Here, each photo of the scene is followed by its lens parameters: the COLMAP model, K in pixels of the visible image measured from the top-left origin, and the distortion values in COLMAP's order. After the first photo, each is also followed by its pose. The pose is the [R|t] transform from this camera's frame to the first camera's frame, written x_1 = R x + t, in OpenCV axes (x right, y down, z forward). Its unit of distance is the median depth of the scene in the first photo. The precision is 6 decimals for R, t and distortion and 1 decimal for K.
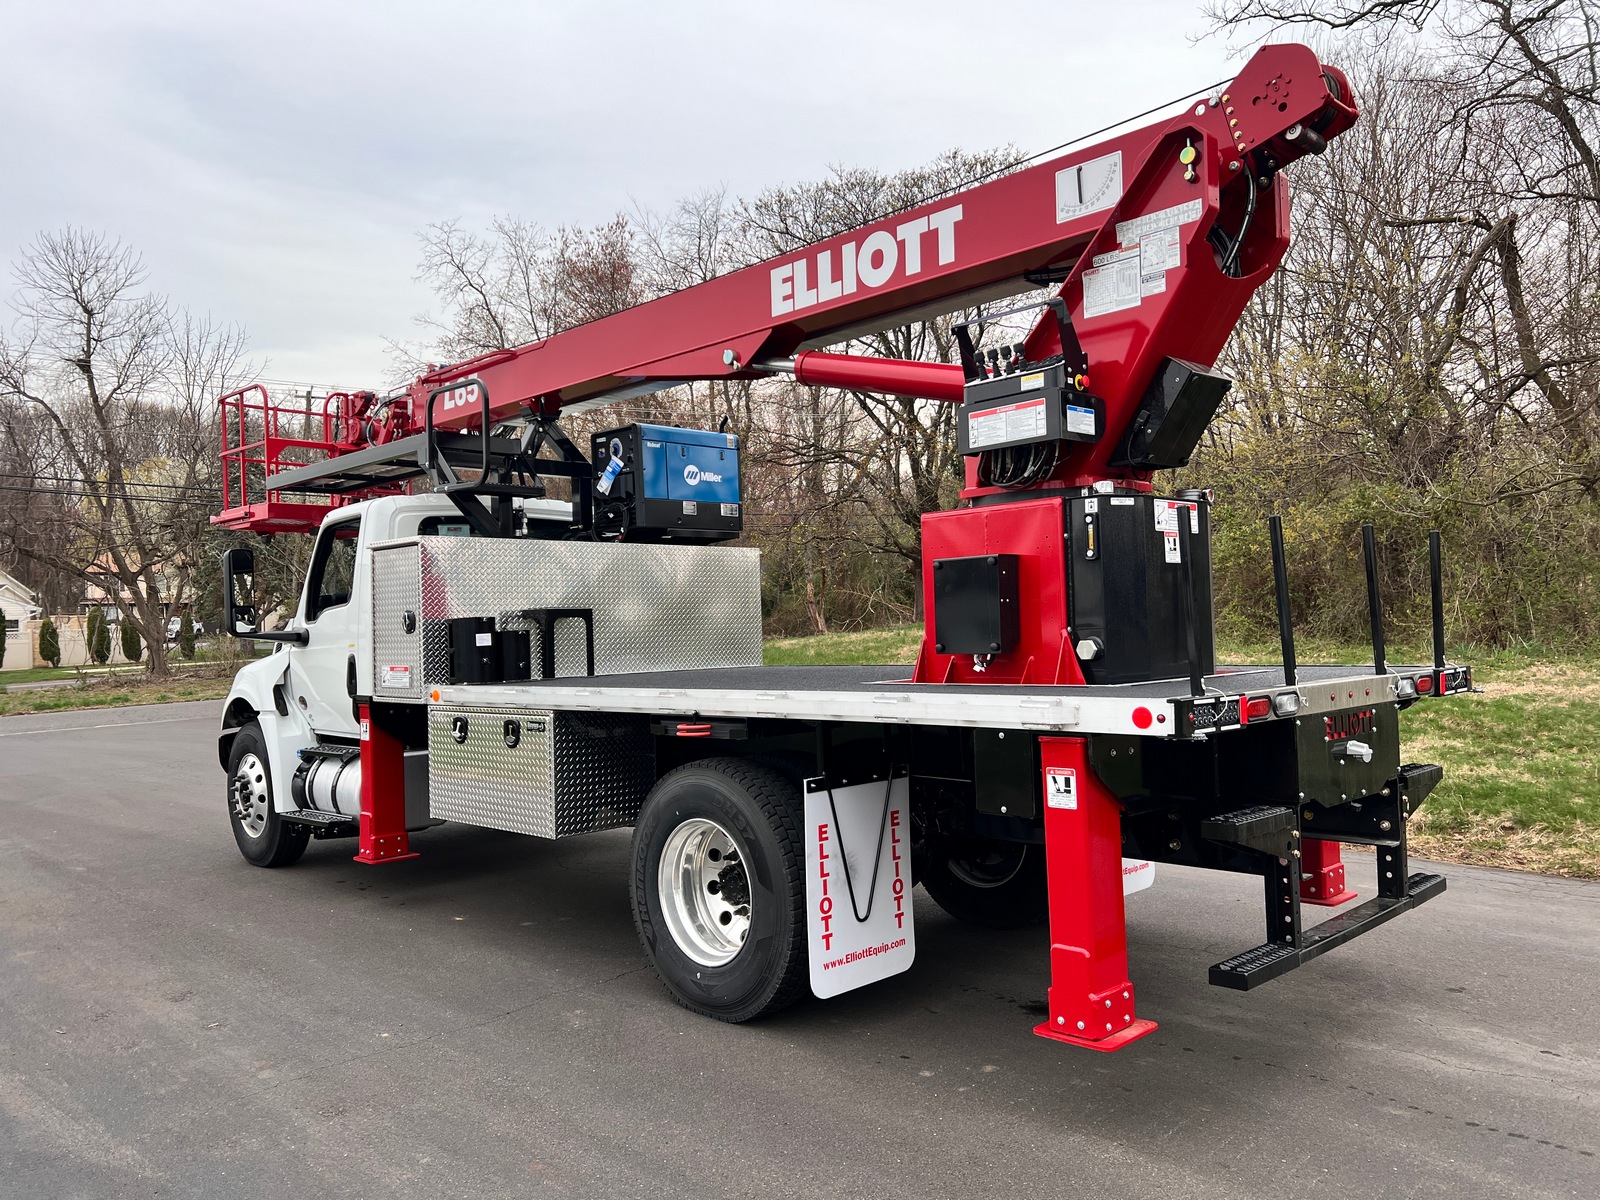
lens RADIAL K [[1205.1, 0, 810.7], [0, 1205.1, 594.9], [0, 0, 1]] dist [0.068938, -0.082060]
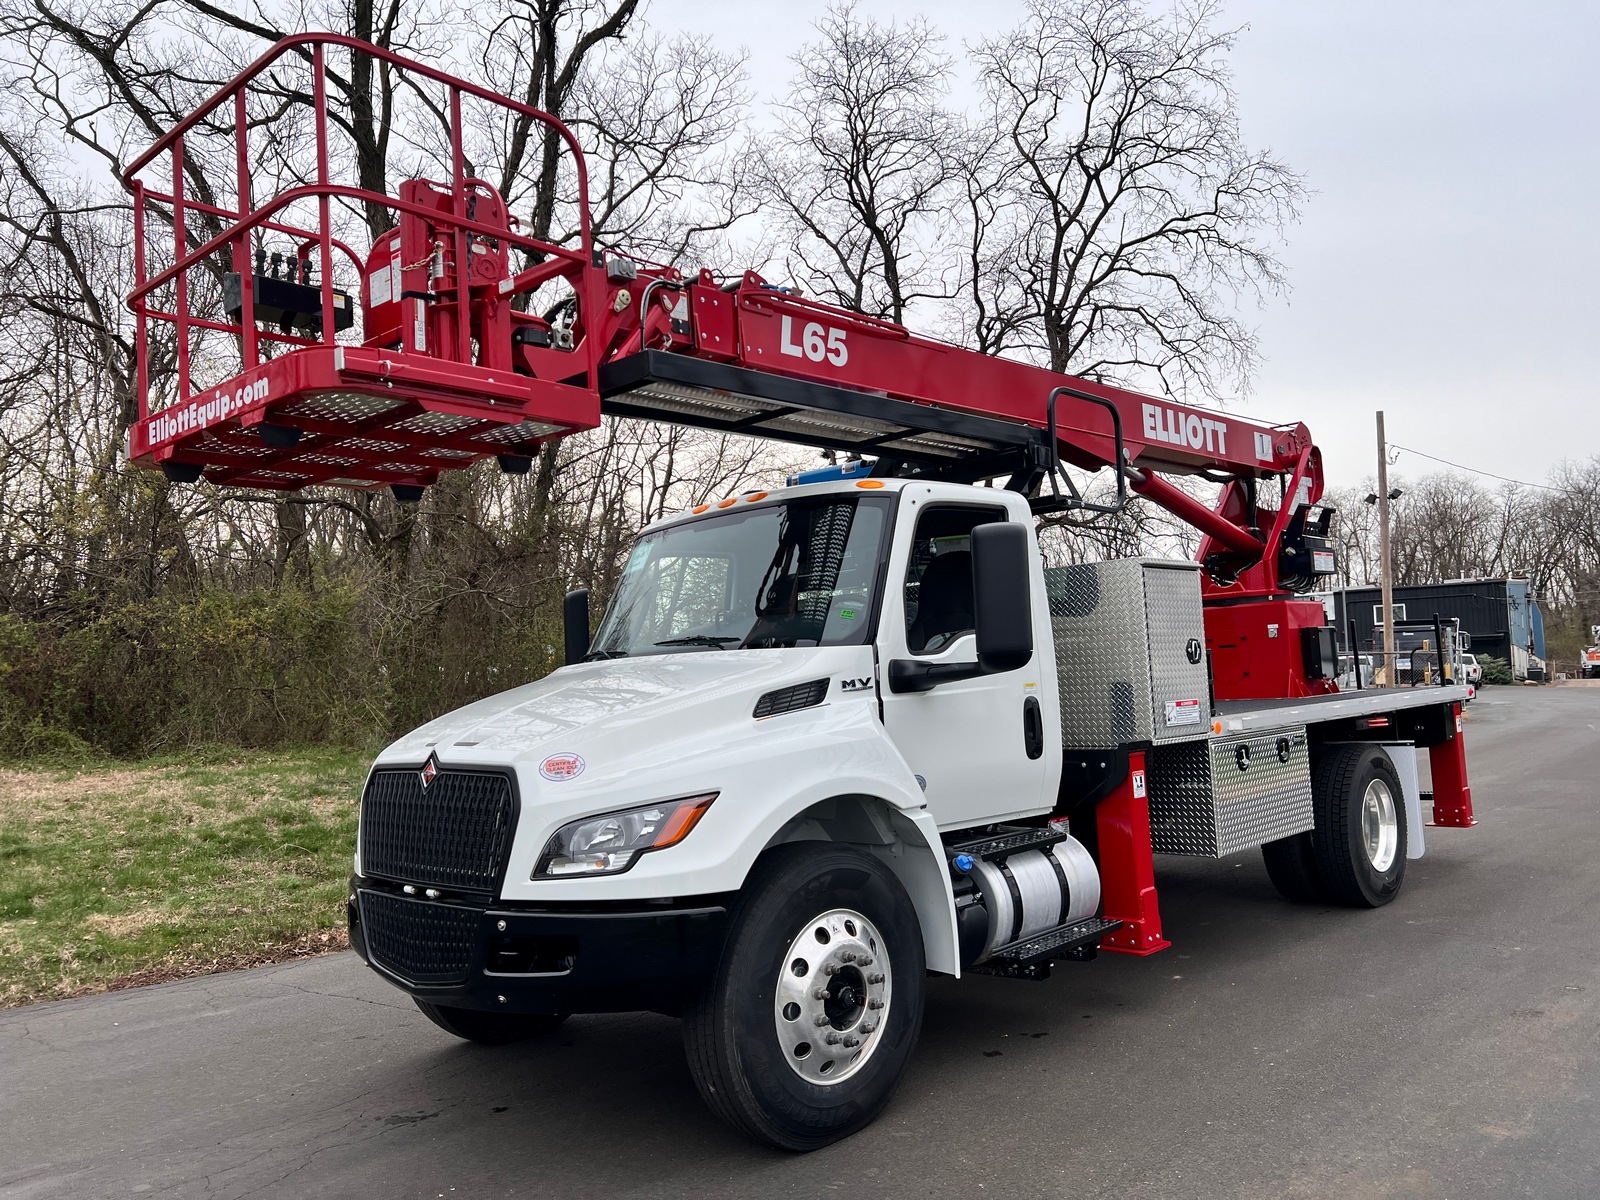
lens RADIAL K [[1205.1, 0, 810.7], [0, 1205.1, 594.9], [0, 0, 1]] dist [0.068938, -0.082060]
pose [[-0.020206, 0.106957, 0.994058, -1.050745], [0.028126, 0.993929, -0.106371, 0.058639], [-0.999400, 0.025809, -0.023091, 1.103301]]
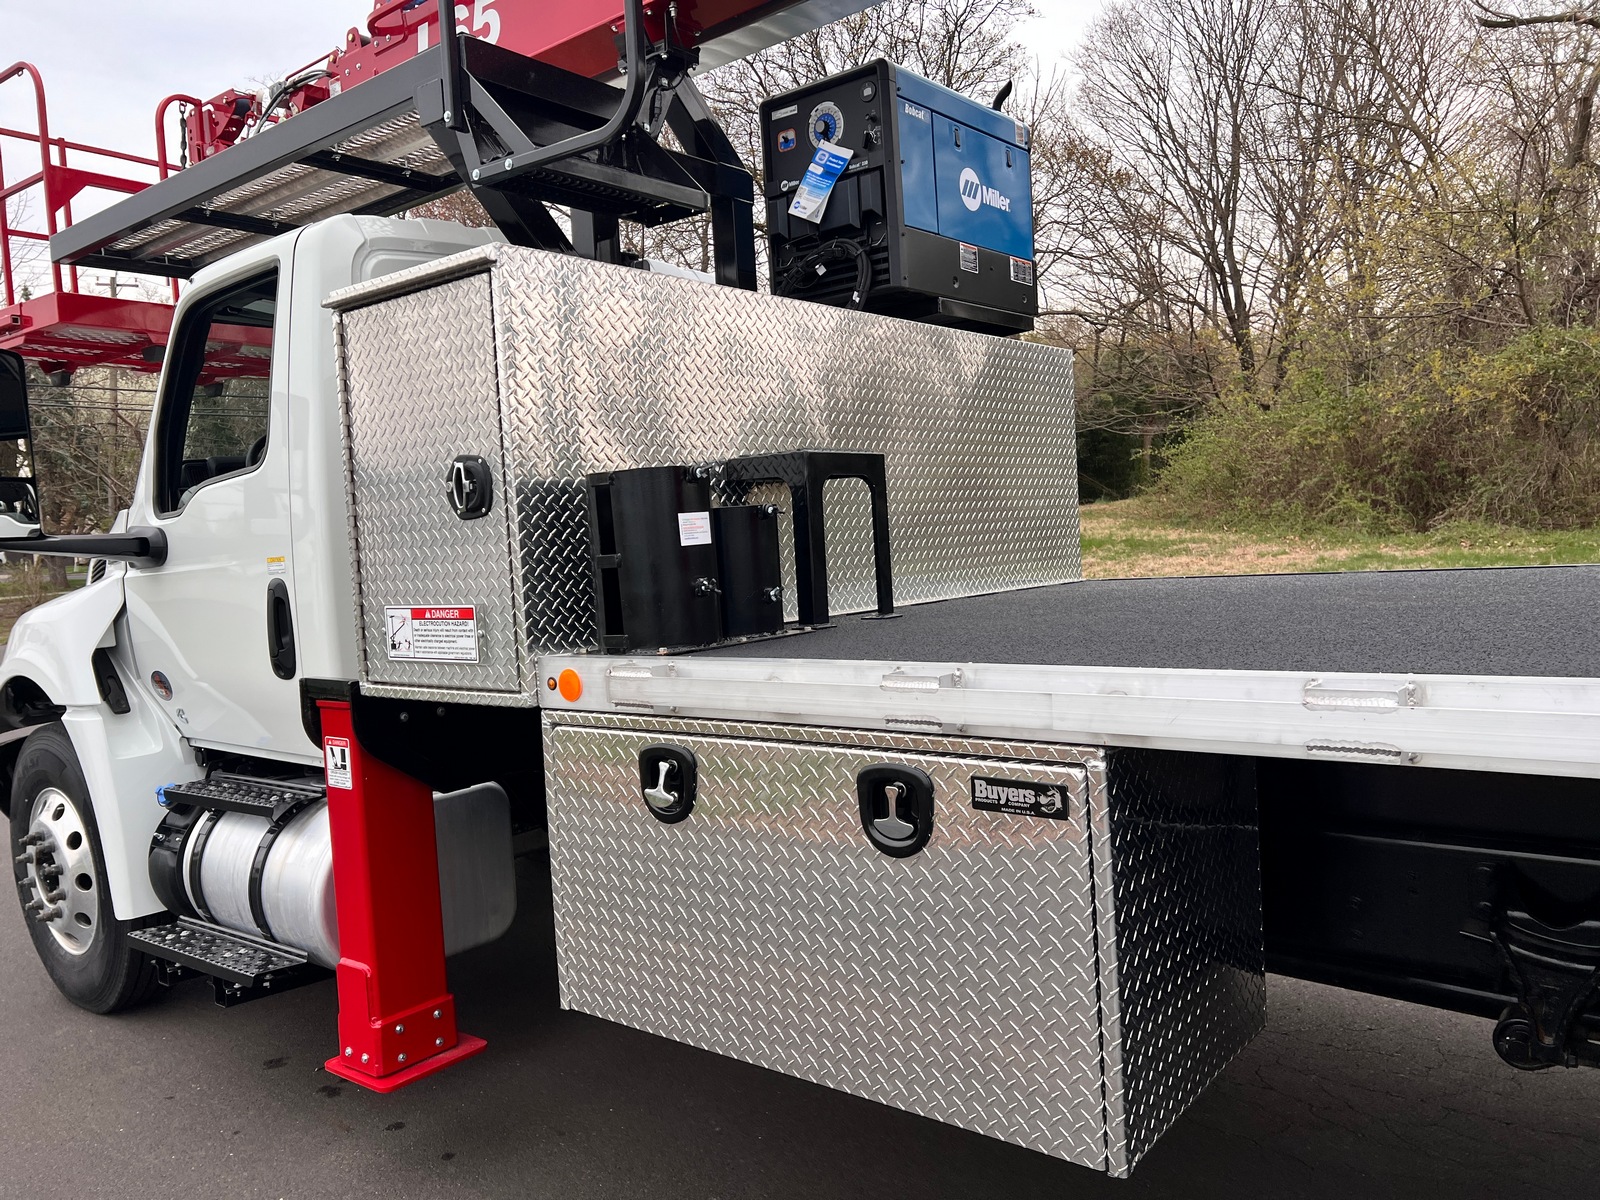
lens RADIAL K [[1205.1, 0, 810.7], [0, 1205.1, 594.9], [0, 0, 1]] dist [0.068938, -0.082060]
pose [[0.992626, -0.034290, 0.116265, -0.228588], [0.025673, 0.996866, 0.074824, 0.025361], [-0.118467, -0.071288, 0.990396, 0.520875]]
